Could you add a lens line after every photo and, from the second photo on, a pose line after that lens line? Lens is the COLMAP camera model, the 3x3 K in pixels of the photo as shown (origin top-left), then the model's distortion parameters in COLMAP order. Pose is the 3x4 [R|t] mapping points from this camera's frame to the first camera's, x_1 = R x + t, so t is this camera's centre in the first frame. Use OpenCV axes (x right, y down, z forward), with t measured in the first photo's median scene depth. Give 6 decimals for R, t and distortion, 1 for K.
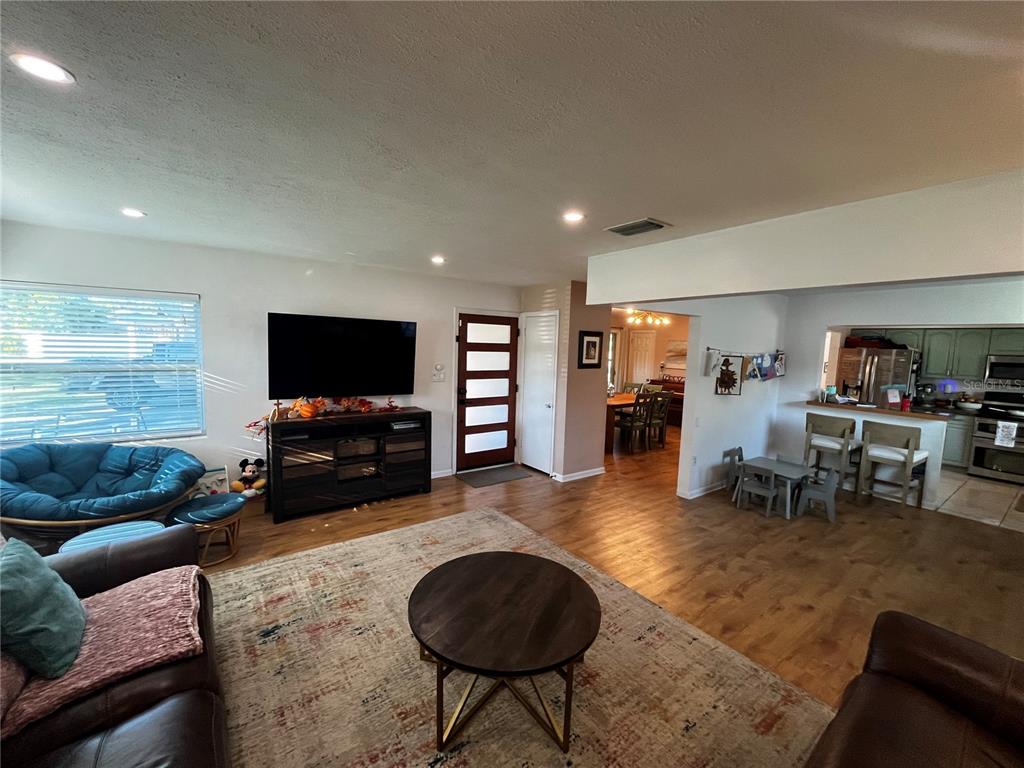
lens RADIAL K [[415.8, 0, 512.6], [0, 415.8, 384.7], [0, 0, 1]] dist [-0.003625, 0.000137]
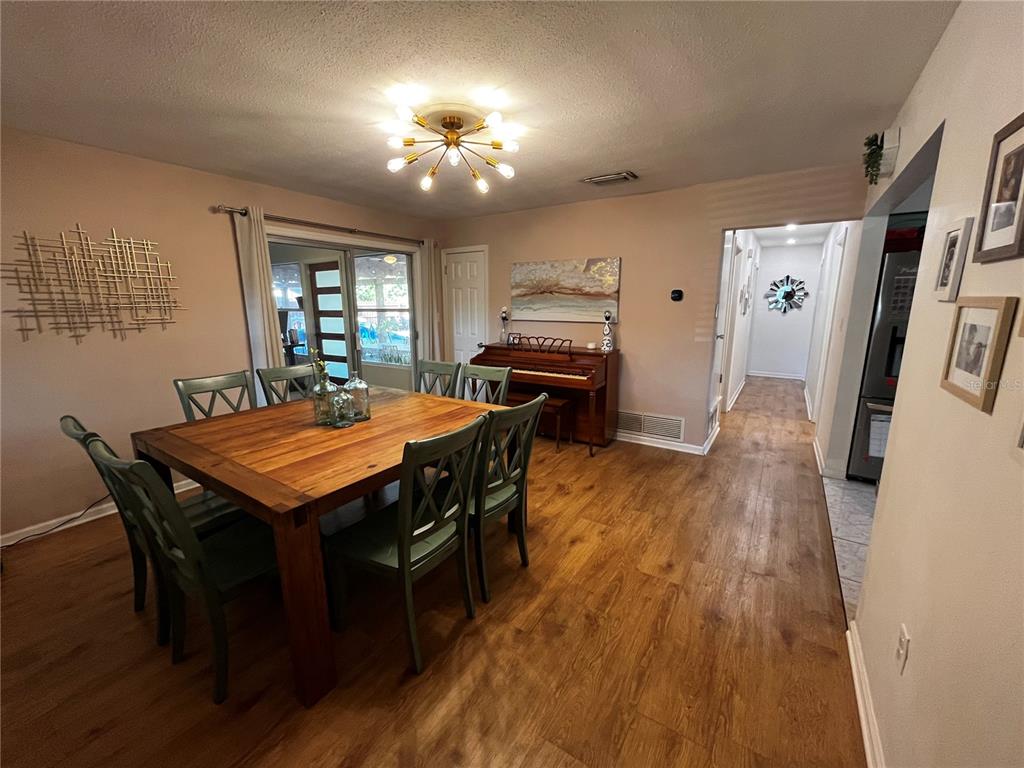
lens RADIAL K [[415.8, 0, 512.7], [0, 415.8, 384.6], [0, 0, 1]] dist [-0.003625, 0.000137]
pose [[0.933186, -0.102272, 0.344534, 0.438748], [0.066409, 0.991217, 0.114363, -0.046547], [-0.353204, -0.083841, 0.931782, 1.219759]]
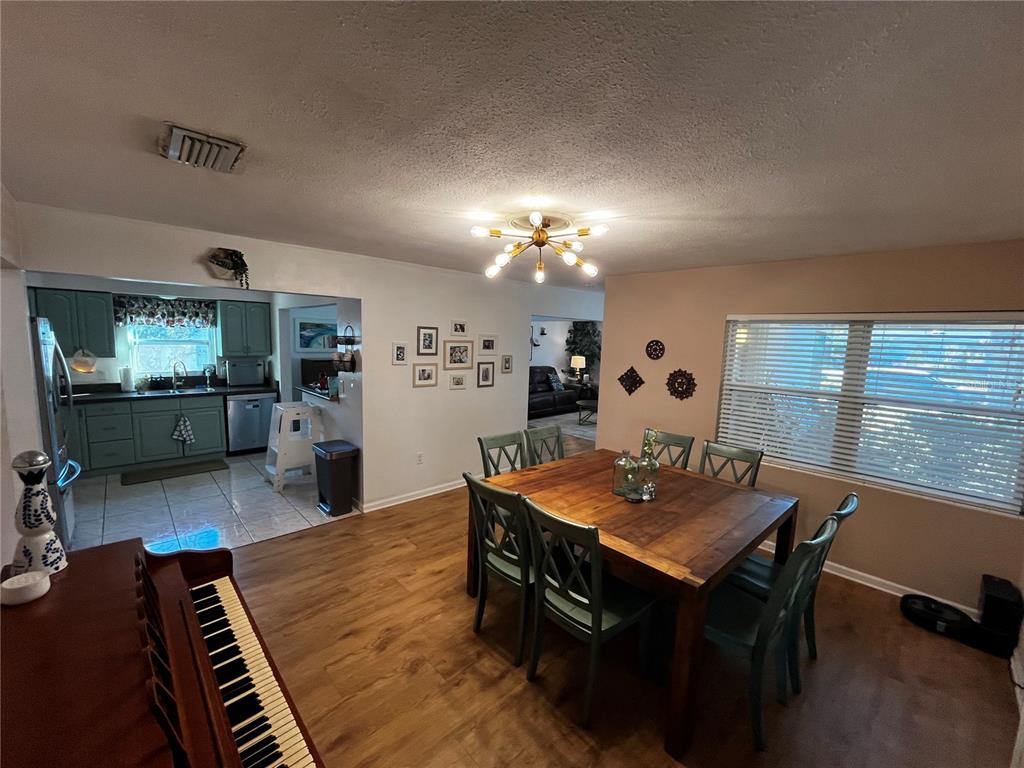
lens RADIAL K [[415.8, 0, 512.3], [0, 415.8, 380.4], [0, 0, 1]] dist [-0.003625, 0.000137]
pose [[-0.989281, -0.048359, -0.137786, 0.700374], [-0.075036, 0.977817, 0.195560, -0.231110], [0.125273, 0.203803, -0.970964, 2.408314]]
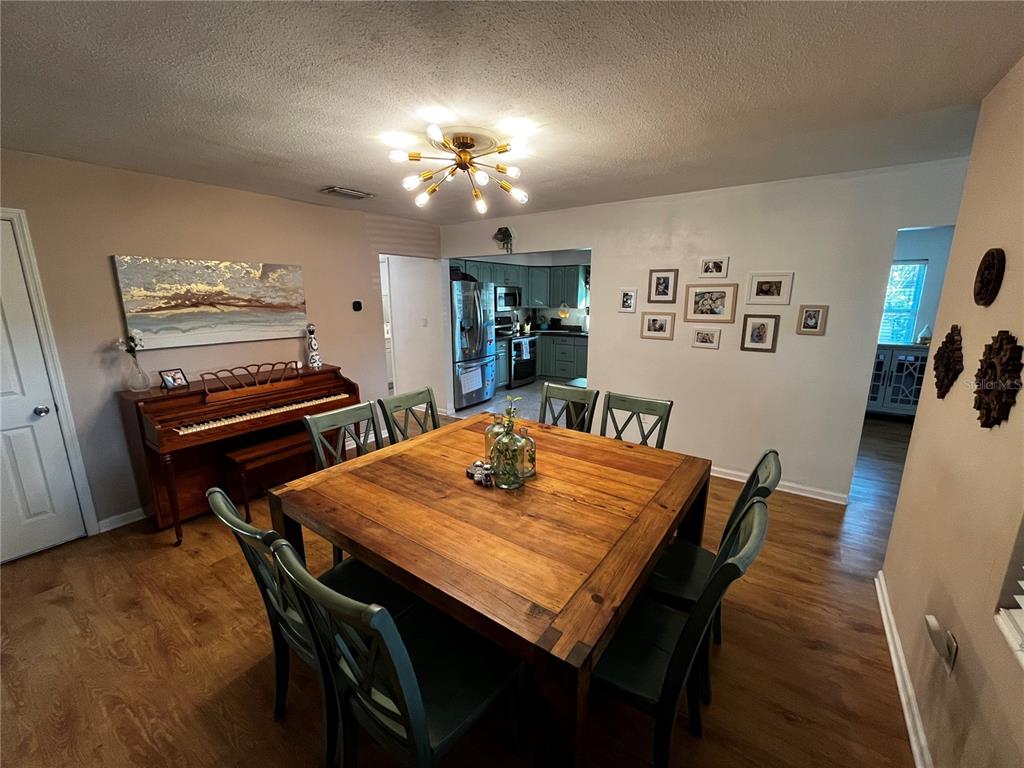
lens RADIAL K [[415.8, 0, 509.8], [0, 415.8, 380.8], [0, 0, 1]] dist [-0.003625, 0.000137]
pose [[-0.322865, -0.222155, 0.920003, -0.001848], [0.085622, 0.961220, 0.262156, -0.174354], [-0.942564, 0.163414, -0.291323, 1.950593]]
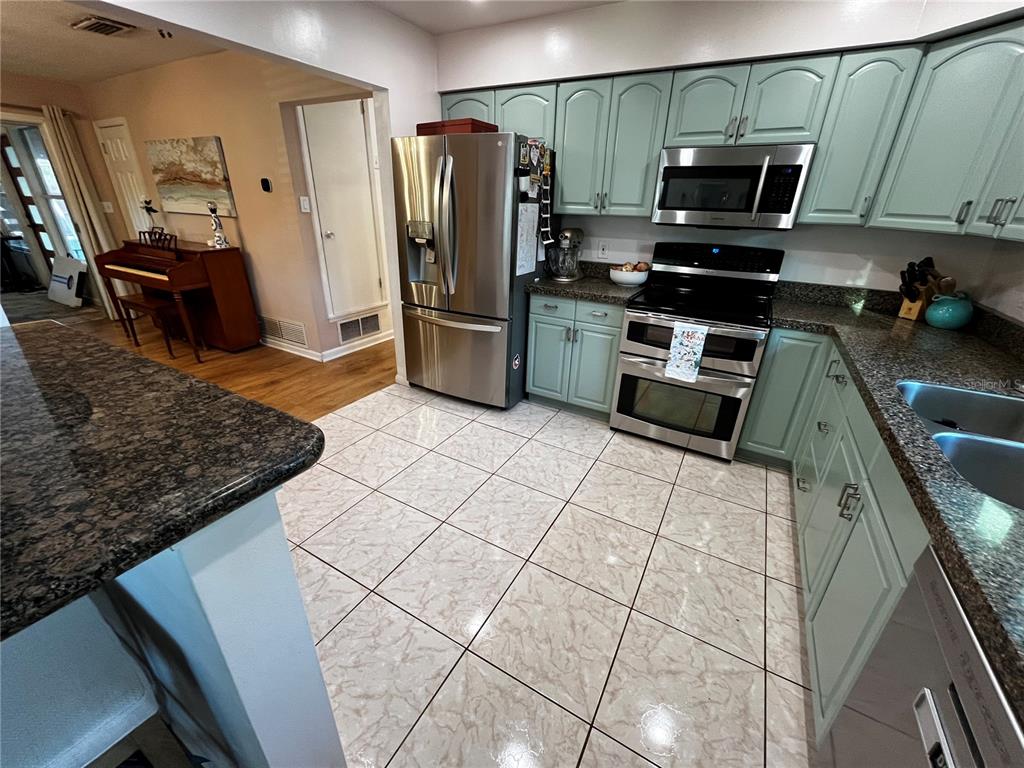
lens RADIAL K [[415.8, 0, 511.2], [0, 415.8, 383.8], [0, 0, 1]] dist [-0.003625, 0.000137]
pose [[0.909239, -0.173498, 0.378394, 1.190126], [0.041577, 0.942308, 0.332156, 0.005739], [-0.414192, -0.286277, 0.863997, 0.936321]]
